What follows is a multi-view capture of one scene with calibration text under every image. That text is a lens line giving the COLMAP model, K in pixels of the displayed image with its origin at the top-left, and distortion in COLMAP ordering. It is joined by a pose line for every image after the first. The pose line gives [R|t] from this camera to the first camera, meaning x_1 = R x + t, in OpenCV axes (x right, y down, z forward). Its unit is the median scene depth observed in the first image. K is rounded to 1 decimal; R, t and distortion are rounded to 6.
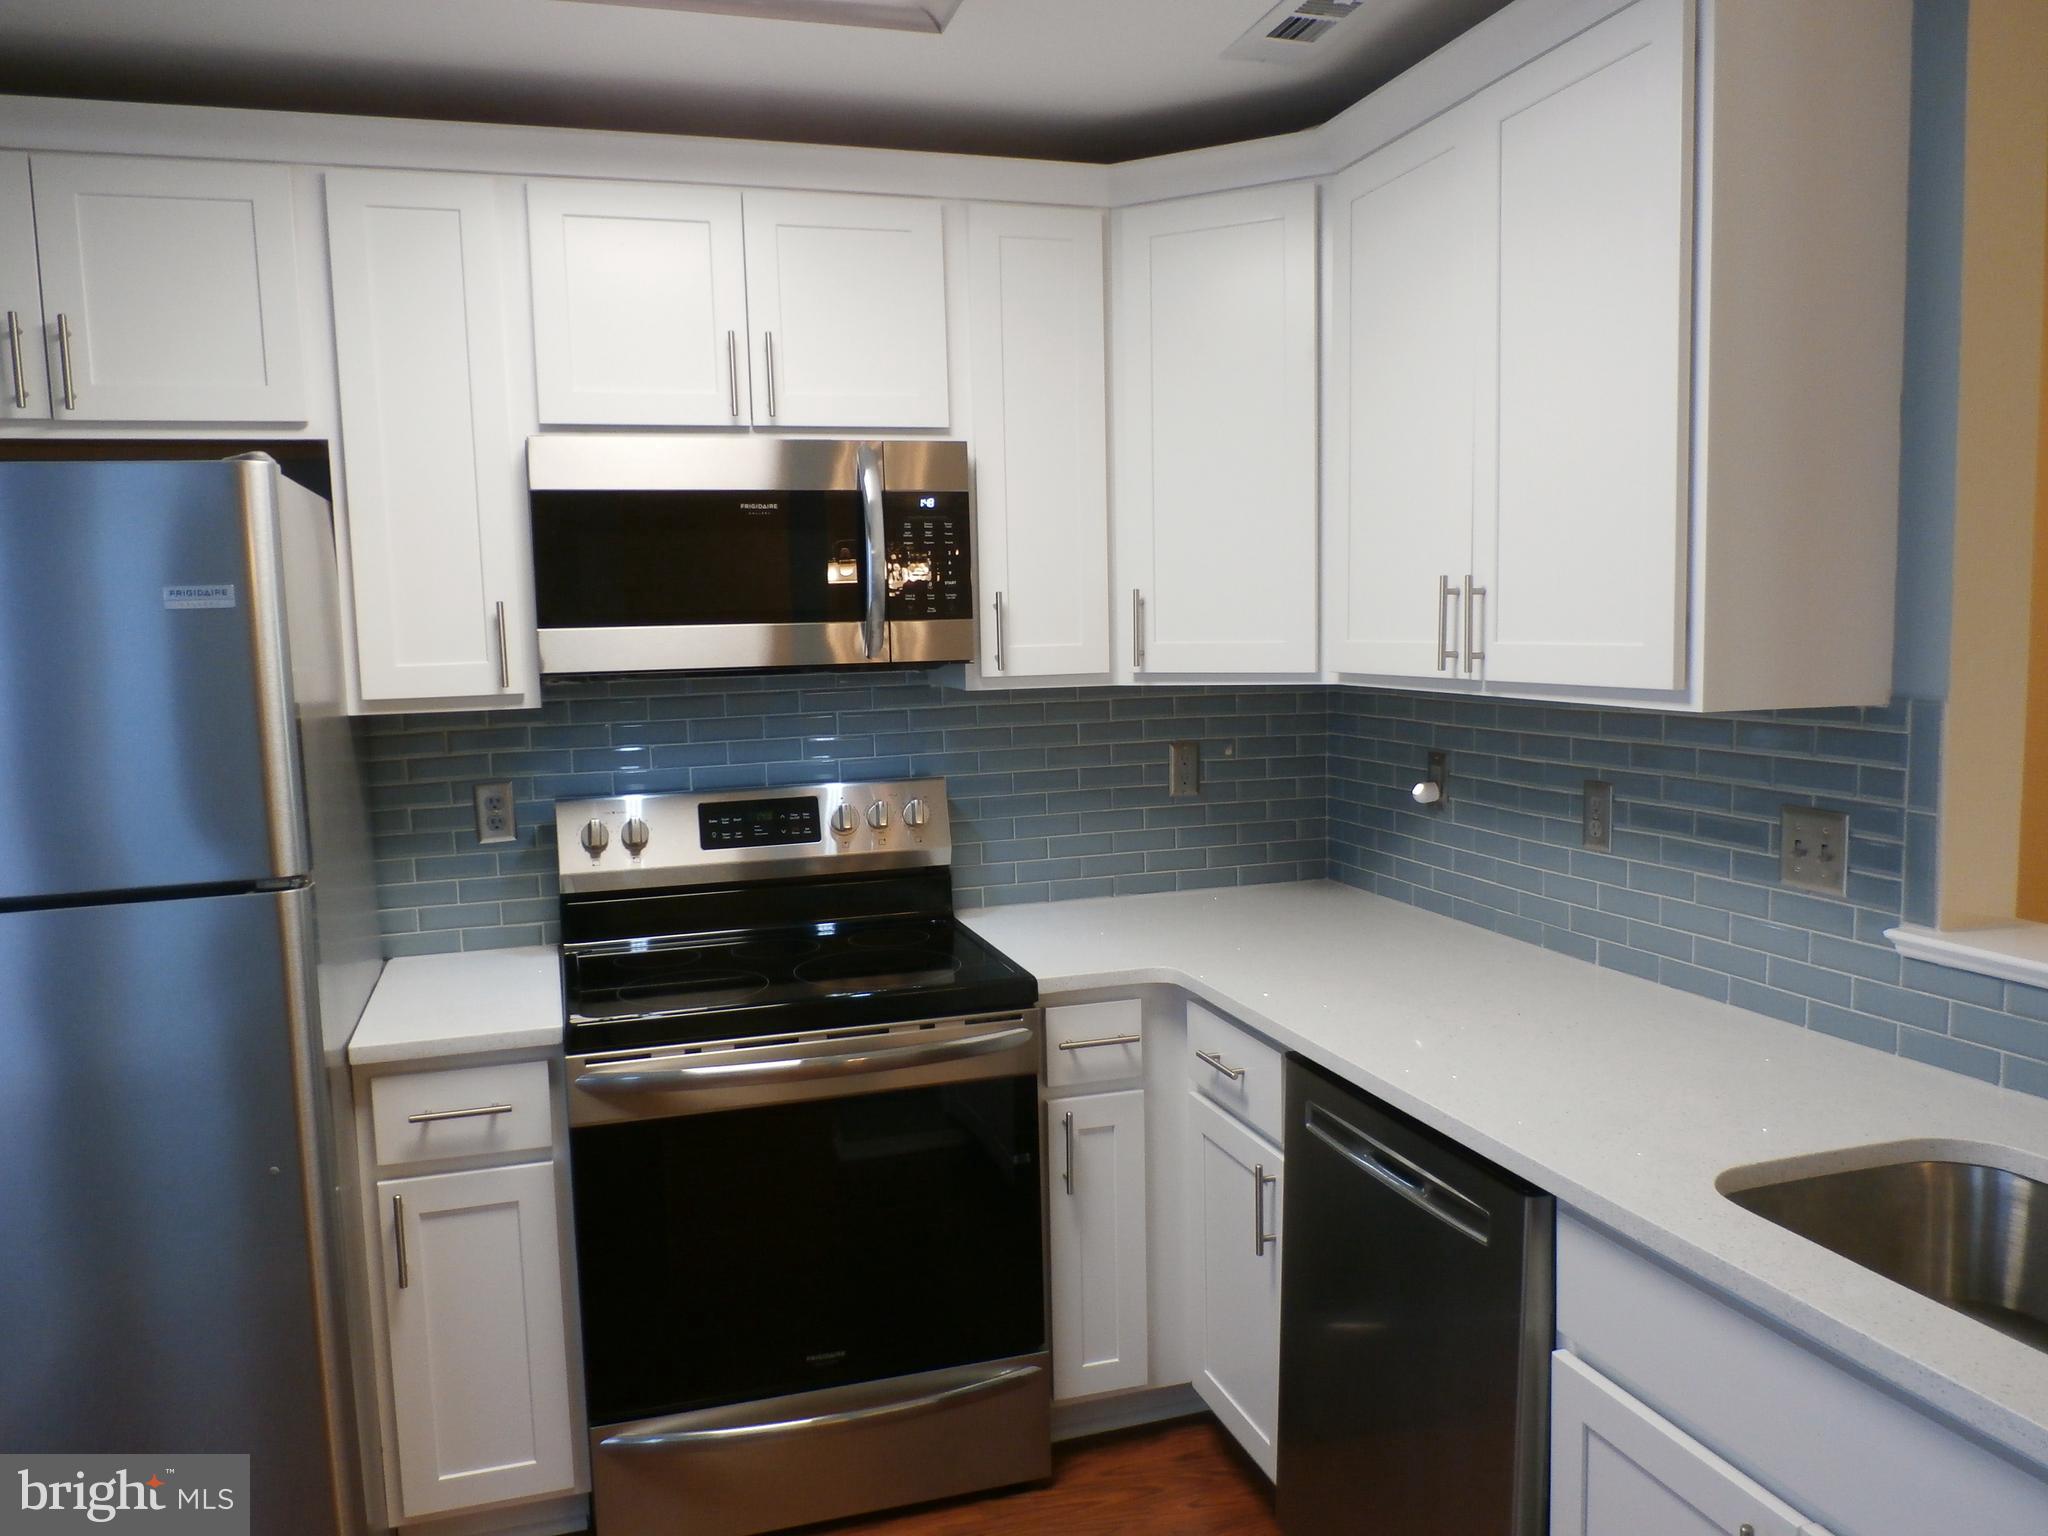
lens RADIAL K [[1561.5, 0, 1020.2], [0, 1561.5, 775.5], [0, 0, 1]] dist [0.011110, 0.007908]
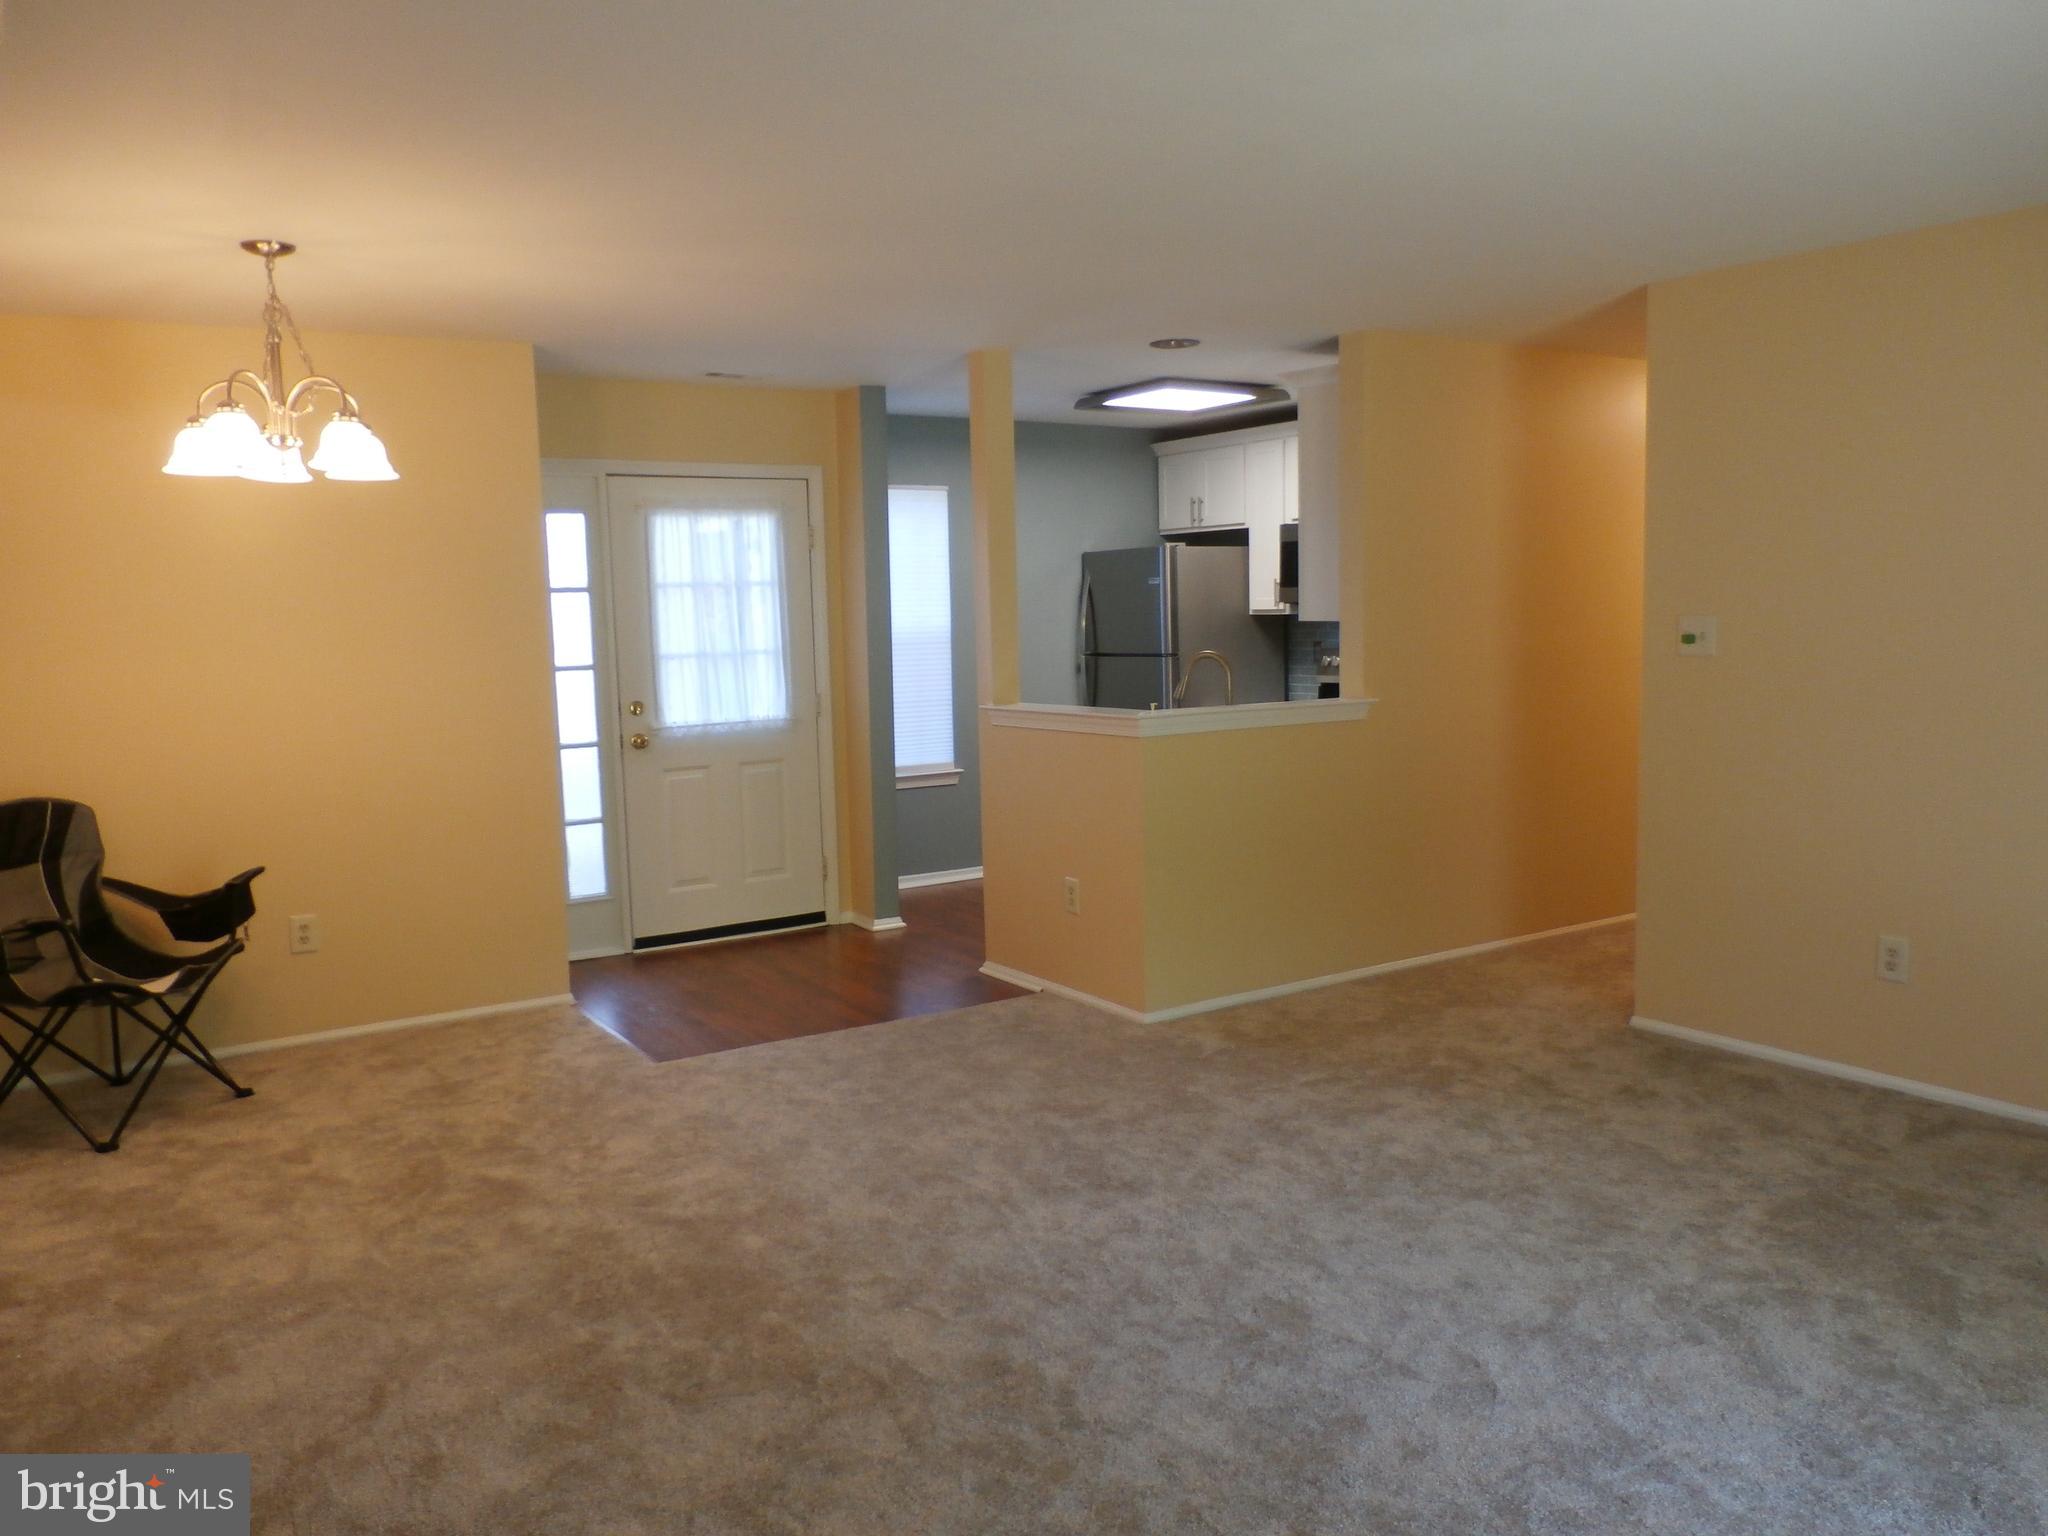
lens RADIAL K [[1561.5, 0, 1020.2], [0, 1561.5, 775.5], [0, 0, 1]] dist [0.011110, 0.007908]
pose [[0.278437, 0.133102, -0.951187, 2.361865], [-0.079547, 0.990144, 0.115268, -0.039120], [0.957155, 0.043569, 0.286281, -0.324603]]
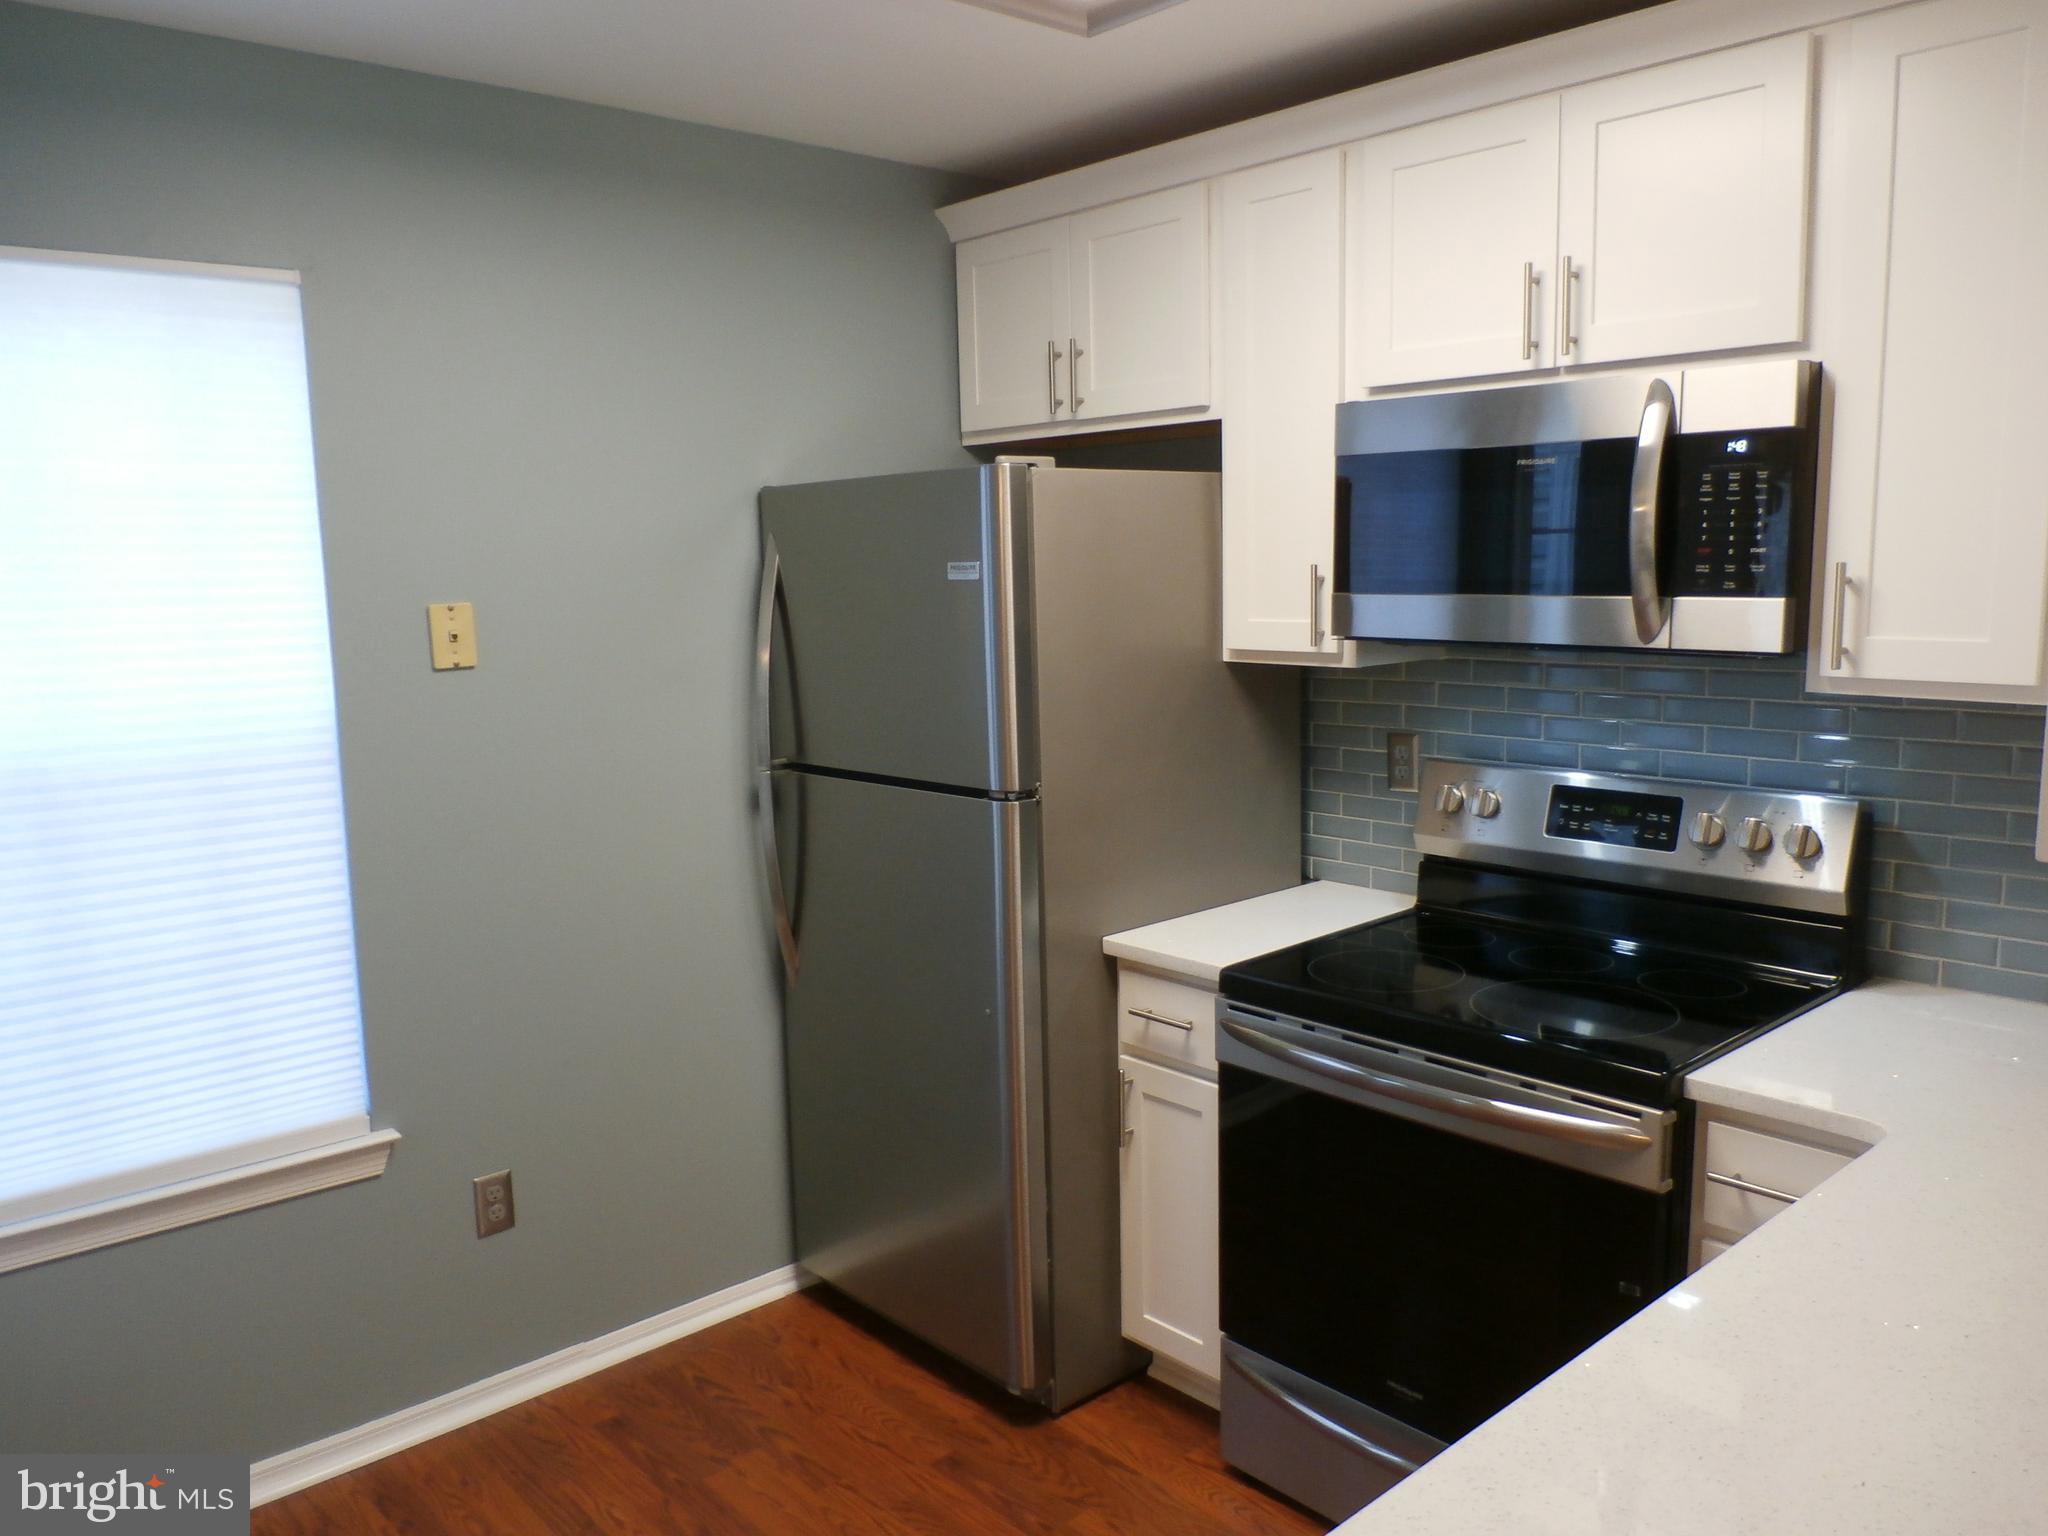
lens RADIAL K [[1561.5, 0, 1020.2], [0, 1561.5, 775.5], [0, 0, 1]] dist [0.011110, 0.007908]
pose [[0.426689, 0.150511, -0.891786, 0.506730], [-0.080811, 0.988456, 0.128161, -0.084488], [0.900781, 0.017382, 0.433926, 0.347831]]
